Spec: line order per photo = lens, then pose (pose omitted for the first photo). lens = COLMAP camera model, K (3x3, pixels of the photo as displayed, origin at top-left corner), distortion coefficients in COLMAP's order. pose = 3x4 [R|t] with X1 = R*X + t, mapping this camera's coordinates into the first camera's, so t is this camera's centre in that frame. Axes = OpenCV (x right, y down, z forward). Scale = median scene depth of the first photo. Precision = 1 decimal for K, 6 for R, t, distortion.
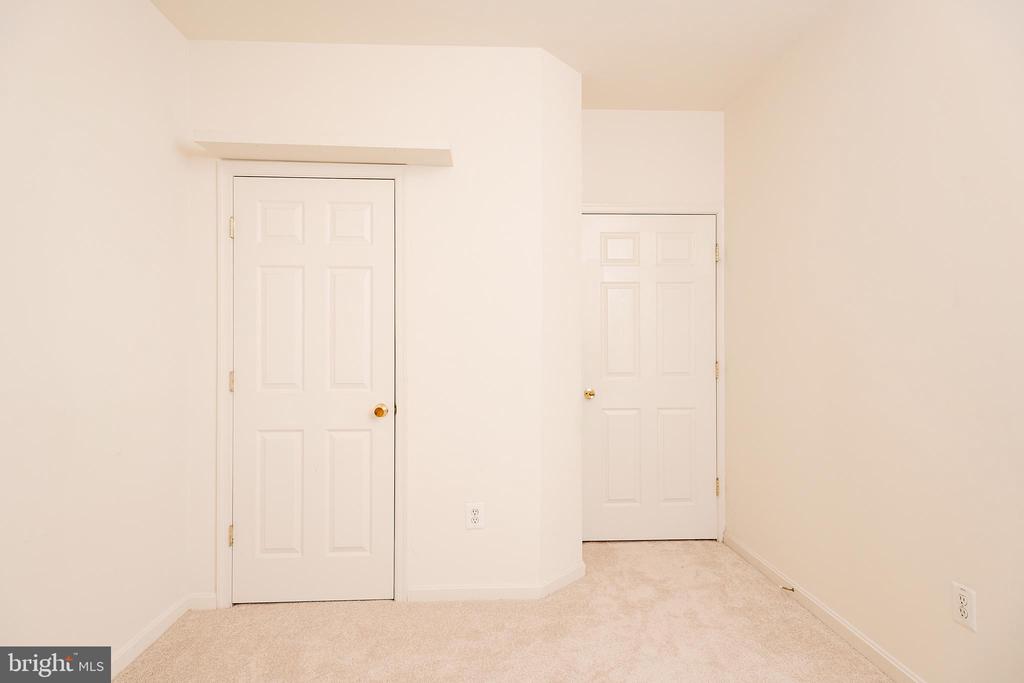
lens RADIAL K [[580.7, 0, 516.1], [0, 580.7, 338.0], [0, 0, 1]] dist [0.021634, -0.008596]
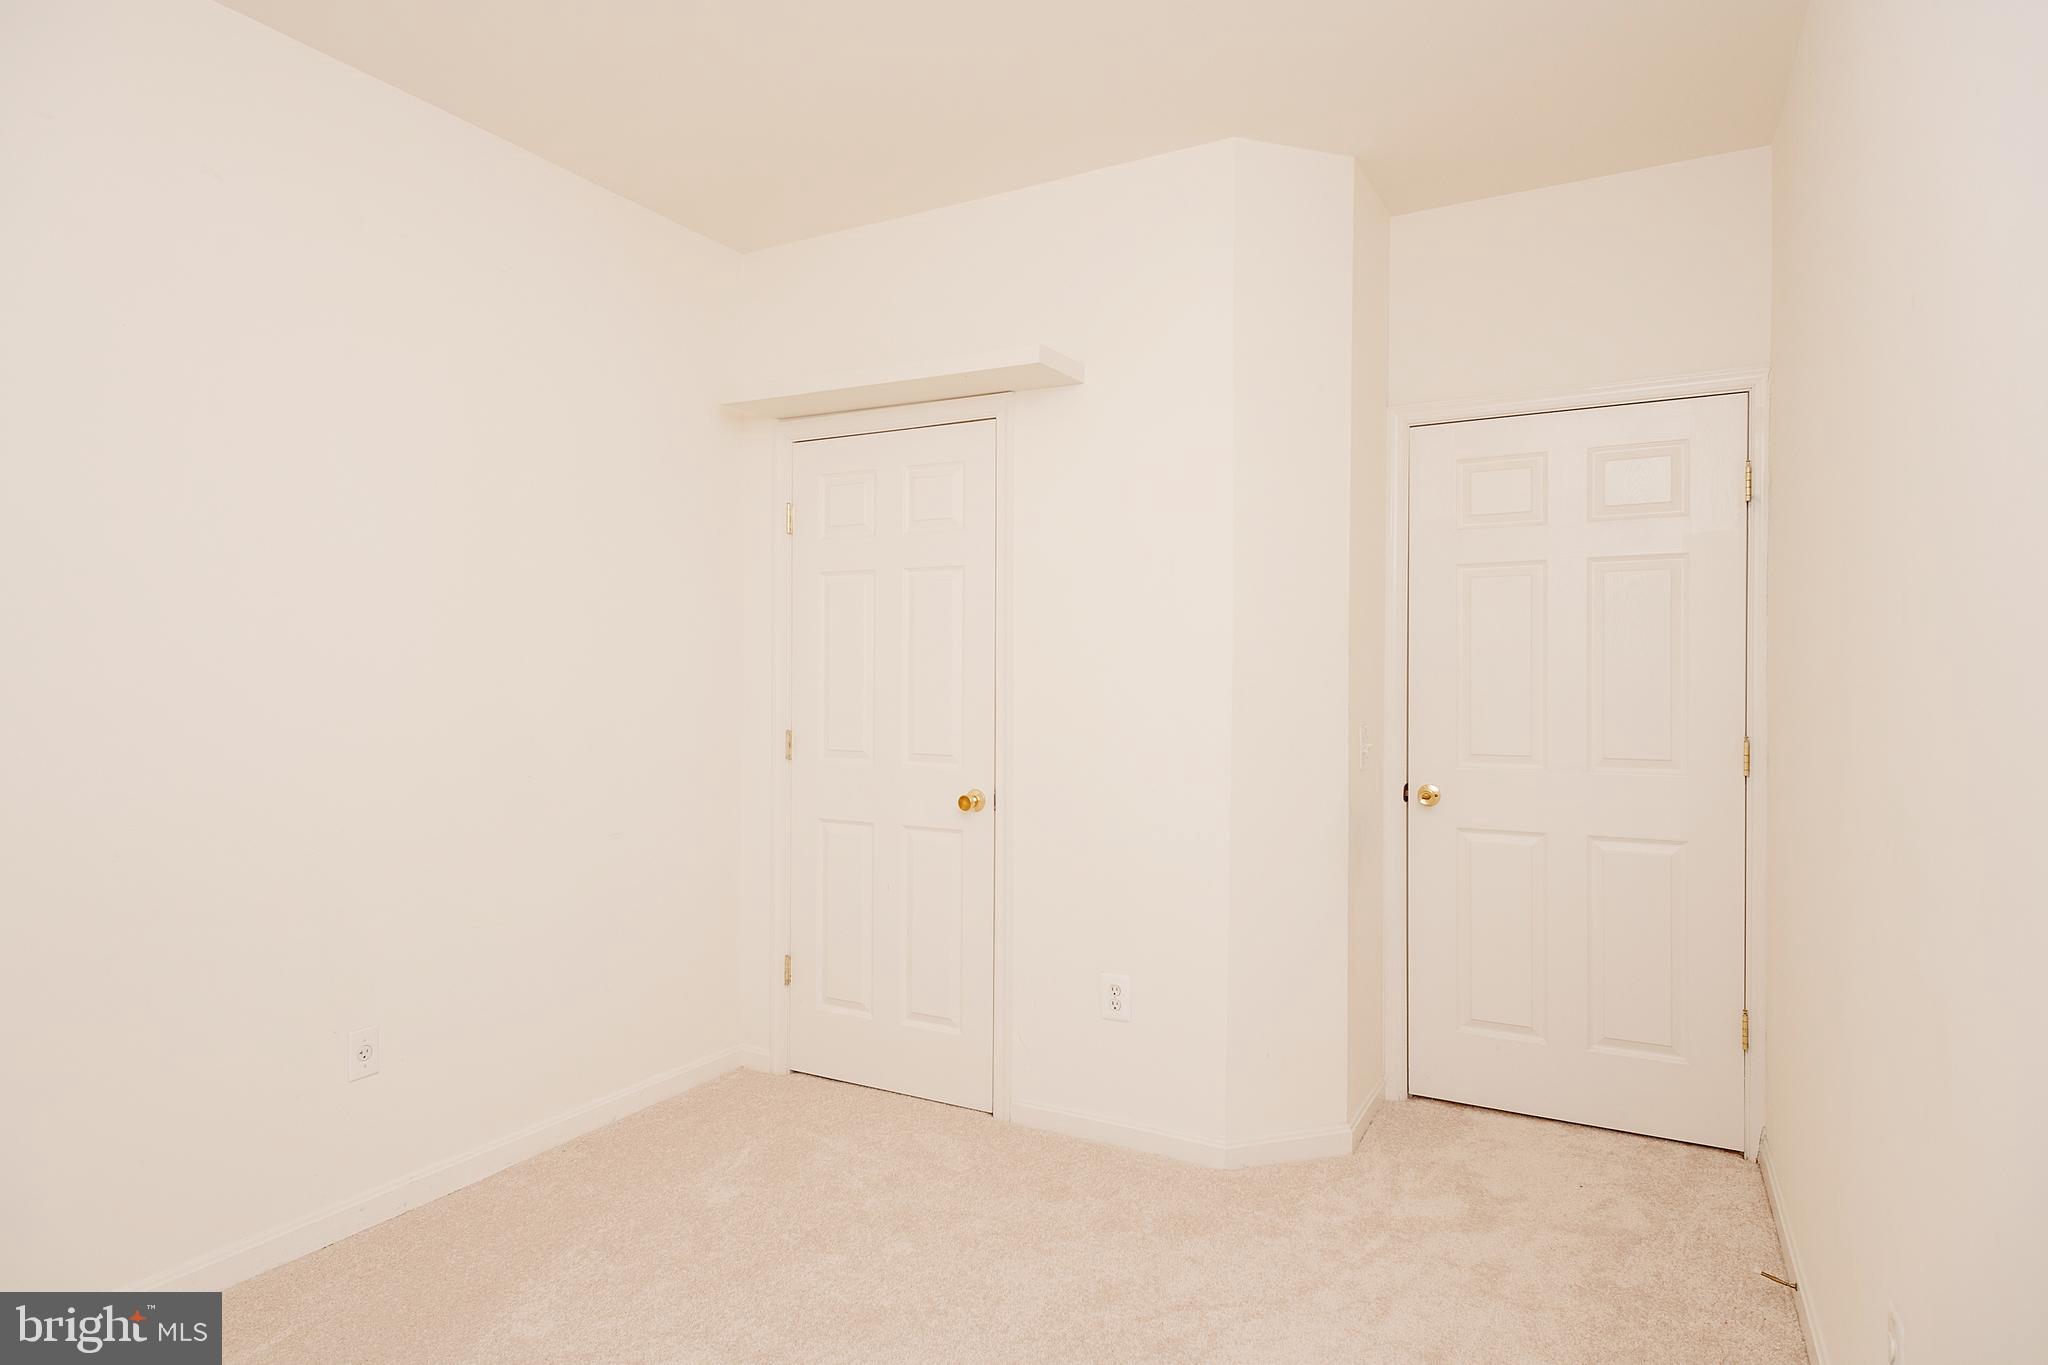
lens RADIAL K [[1161.4, 0, 1081.1], [0, 1161.4, 677.3], [0, 0, 1]] dist [0.021634, -0.008596]
pose [[0.851419, 0.000084, -0.524486, 0.487494], [0.000167, 1.000000, 0.000431, -0.004812], [0.524486, -0.000455, 0.851419, 0.021233]]
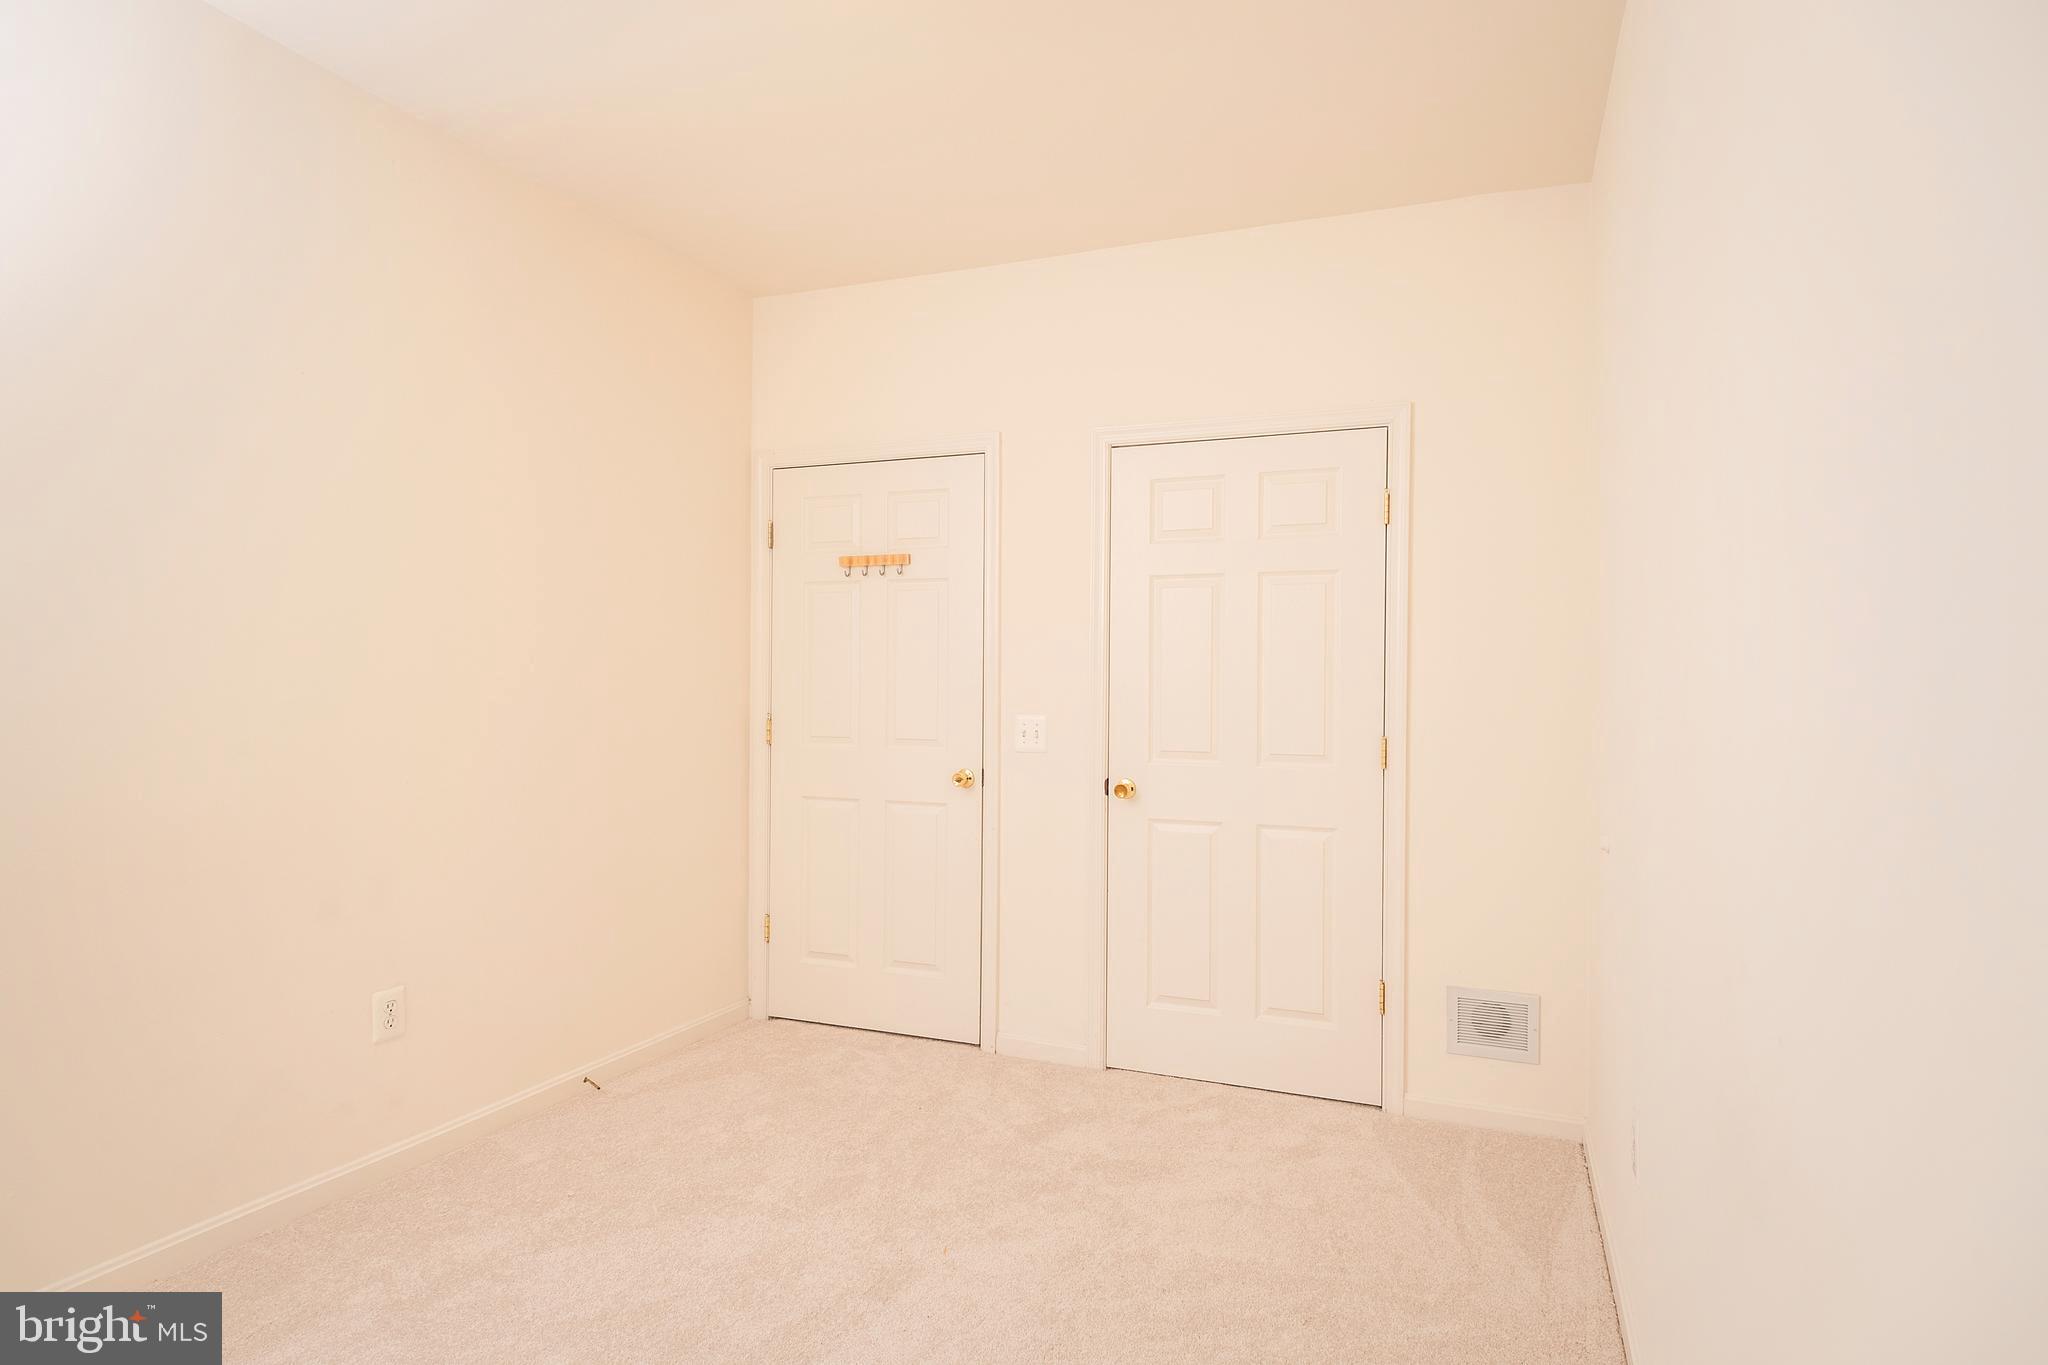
lens RADIAL K [[1161.4, 0, 1057.0], [0, 1161.4, 692.7], [0, 0, 1]] dist [0.021634, -0.008596]
pose [[0.908864, 0.018311, -0.416689, 0.875481], [-0.014401, 0.999818, 0.012525, -0.003942], [0.416843, -0.005383, 0.908963, 0.033959]]
